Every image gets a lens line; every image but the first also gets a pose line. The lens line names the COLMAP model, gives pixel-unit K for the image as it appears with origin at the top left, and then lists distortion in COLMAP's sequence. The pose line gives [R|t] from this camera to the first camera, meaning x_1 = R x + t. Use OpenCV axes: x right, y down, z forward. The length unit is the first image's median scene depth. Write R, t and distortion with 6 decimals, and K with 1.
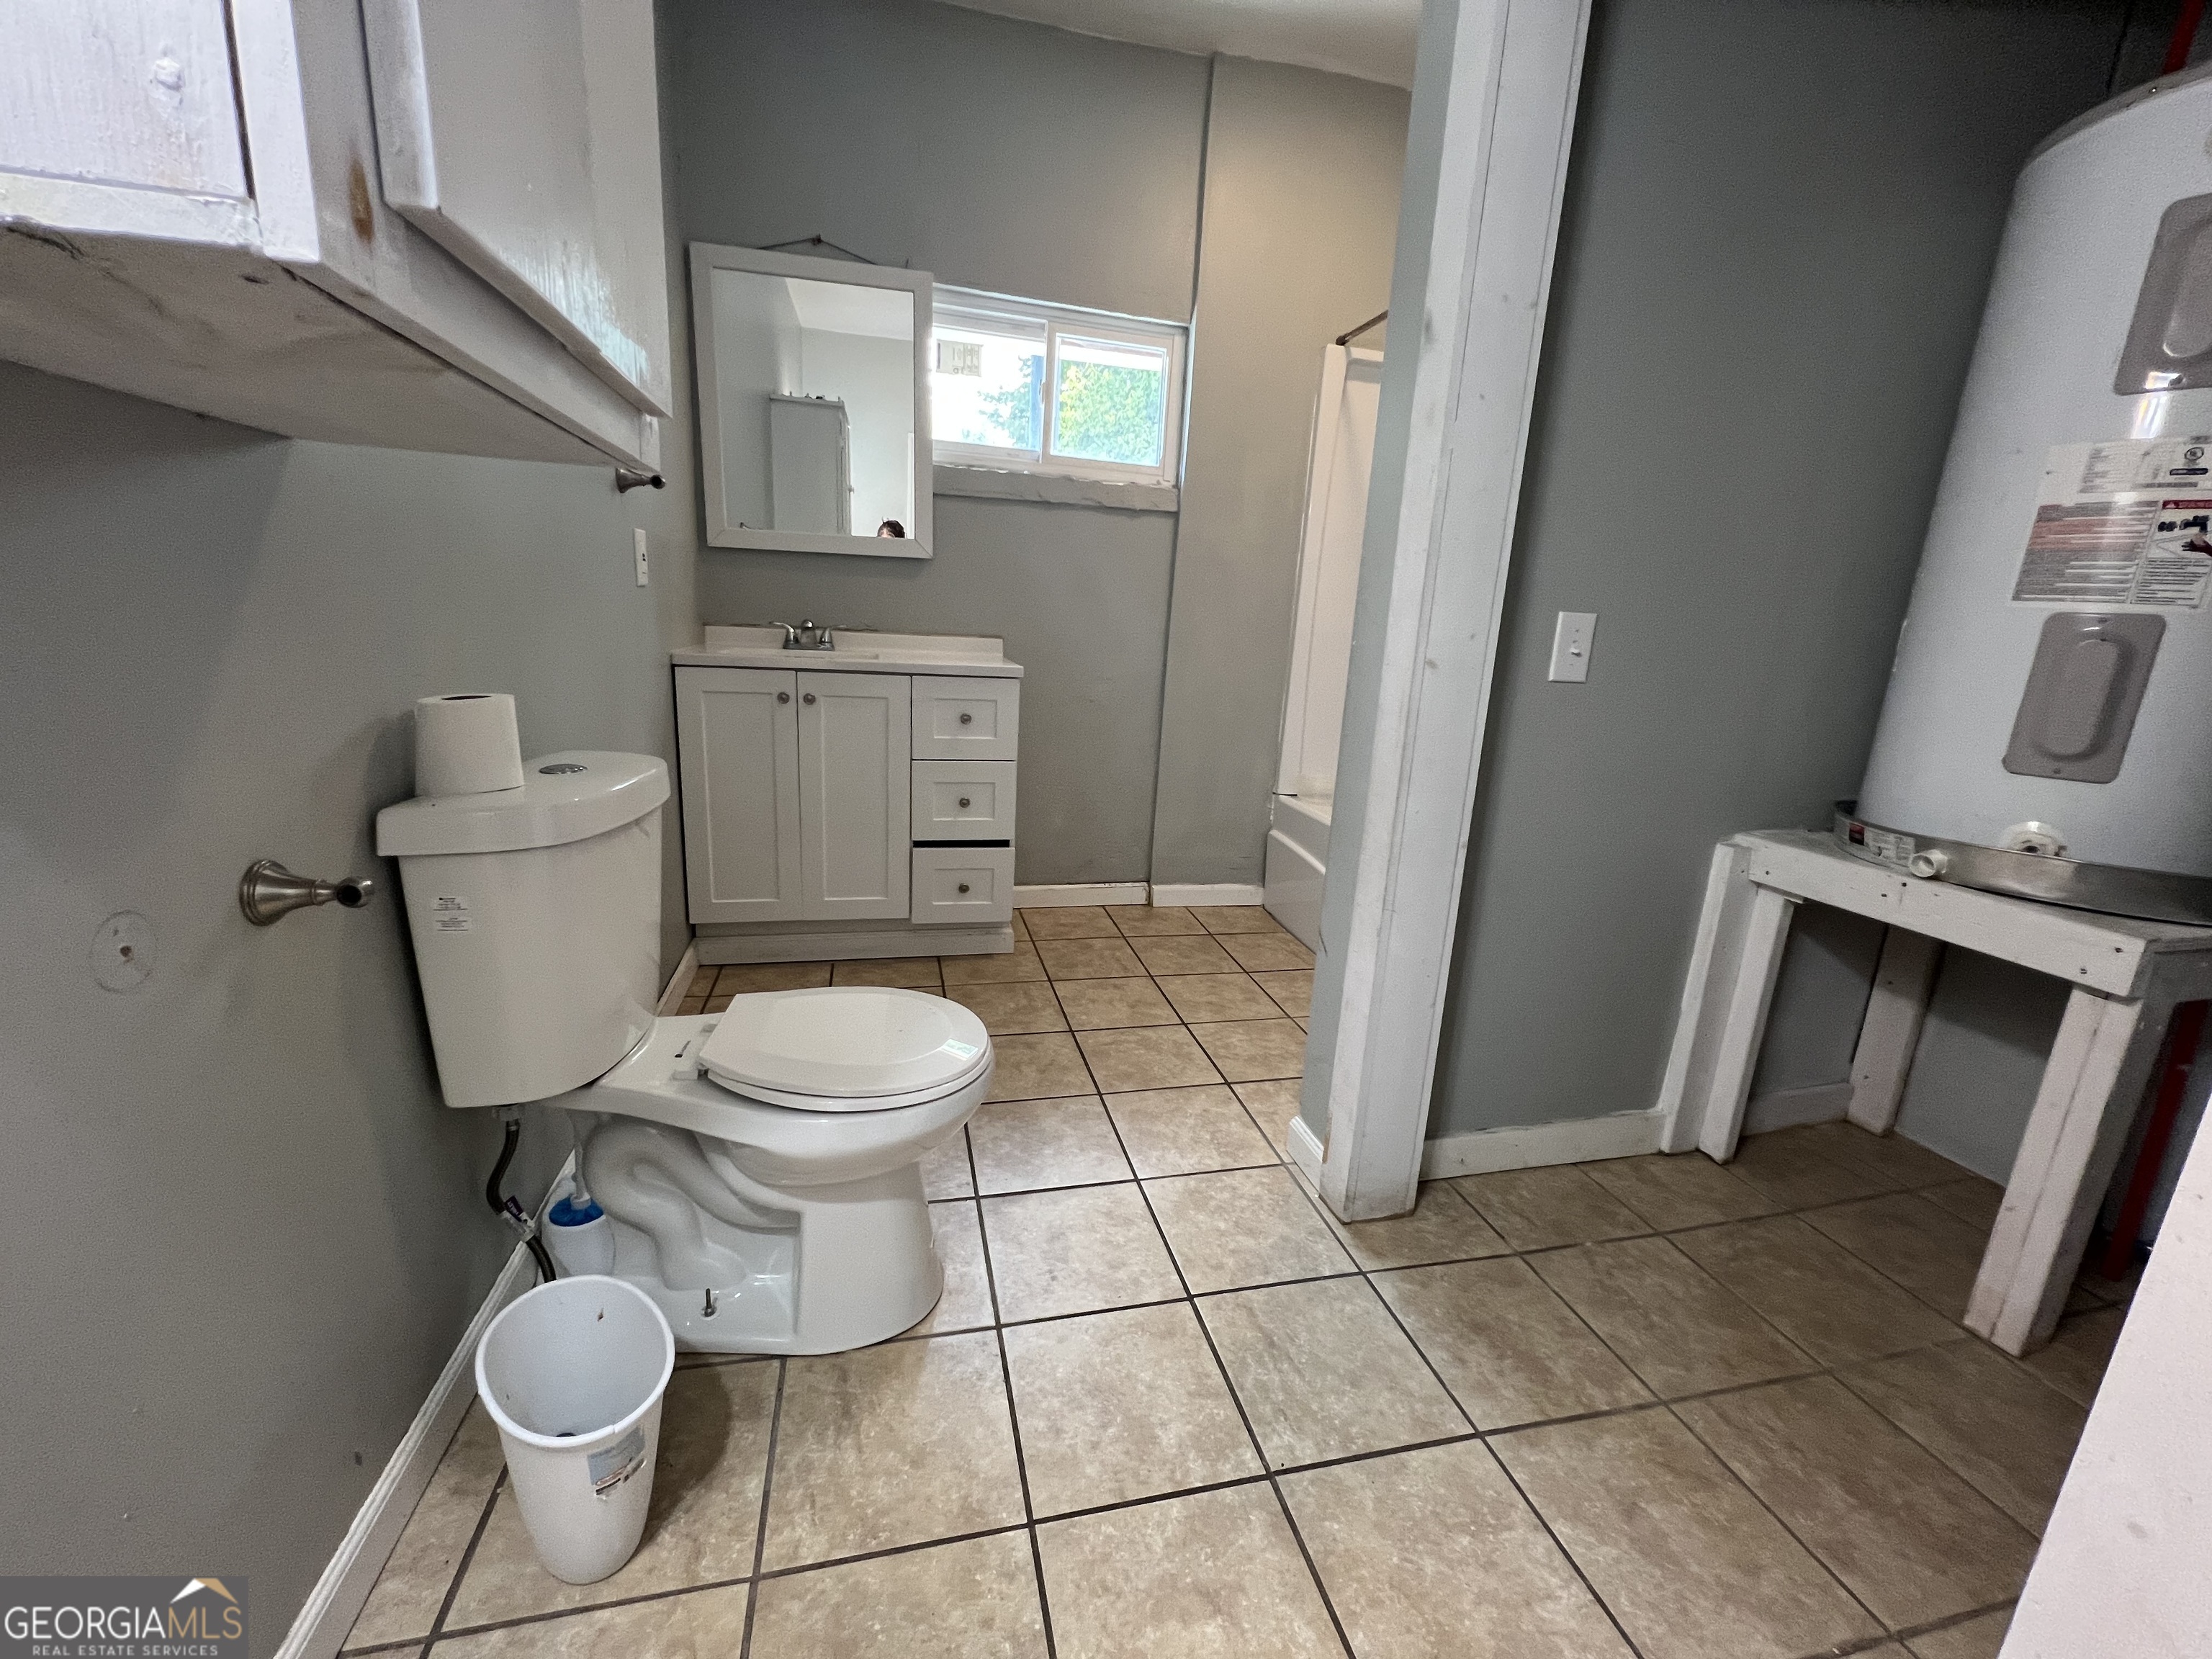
lens RADIAL K [[881.9, 0, 1104.7], [0, 881.9, 825.2], [0, 0, 1]] dist [-0.000980, 0.000184]
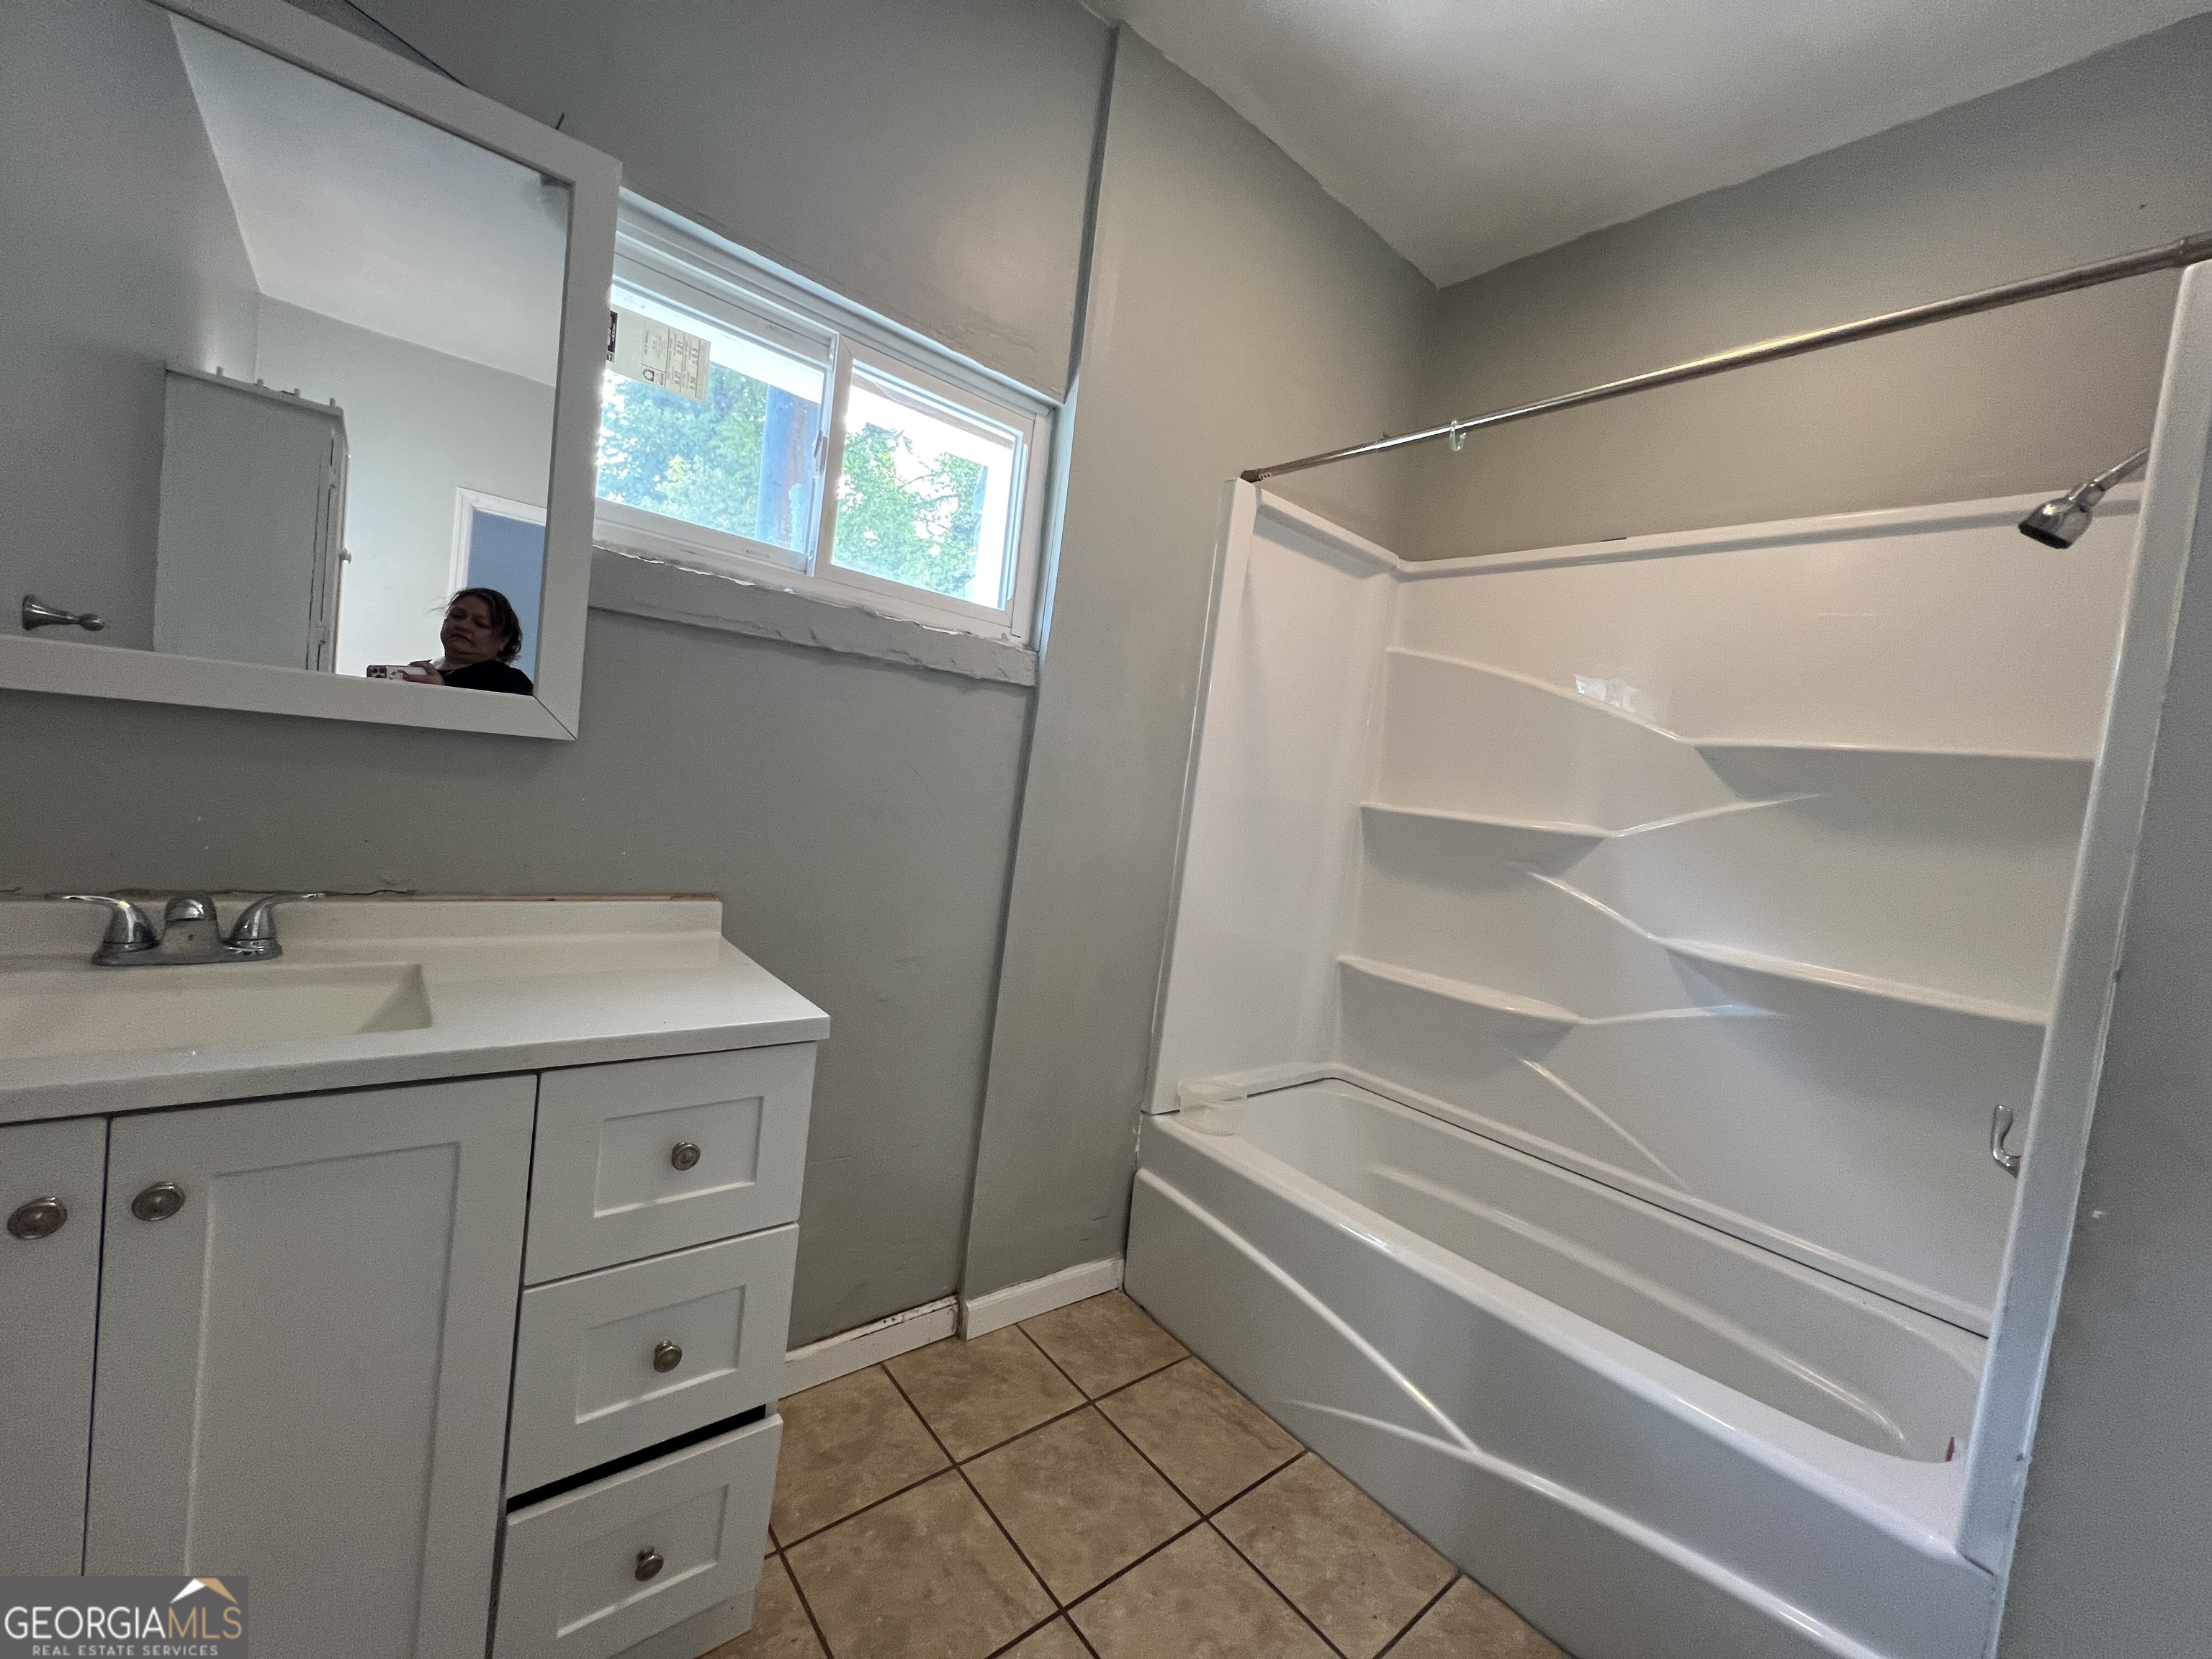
lens RADIAL K [[881.9, 0, 1103.3], [0, 881.9, 829.9], [0, 0, 1]] dist [-0.000980, 0.000184]
pose [[0.897072, 0.028716, 0.440950, -0.143482], [0.029864, 0.991665, -0.125335, -0.182206], [-0.440873, 0.125603, 0.888738, 0.455362]]
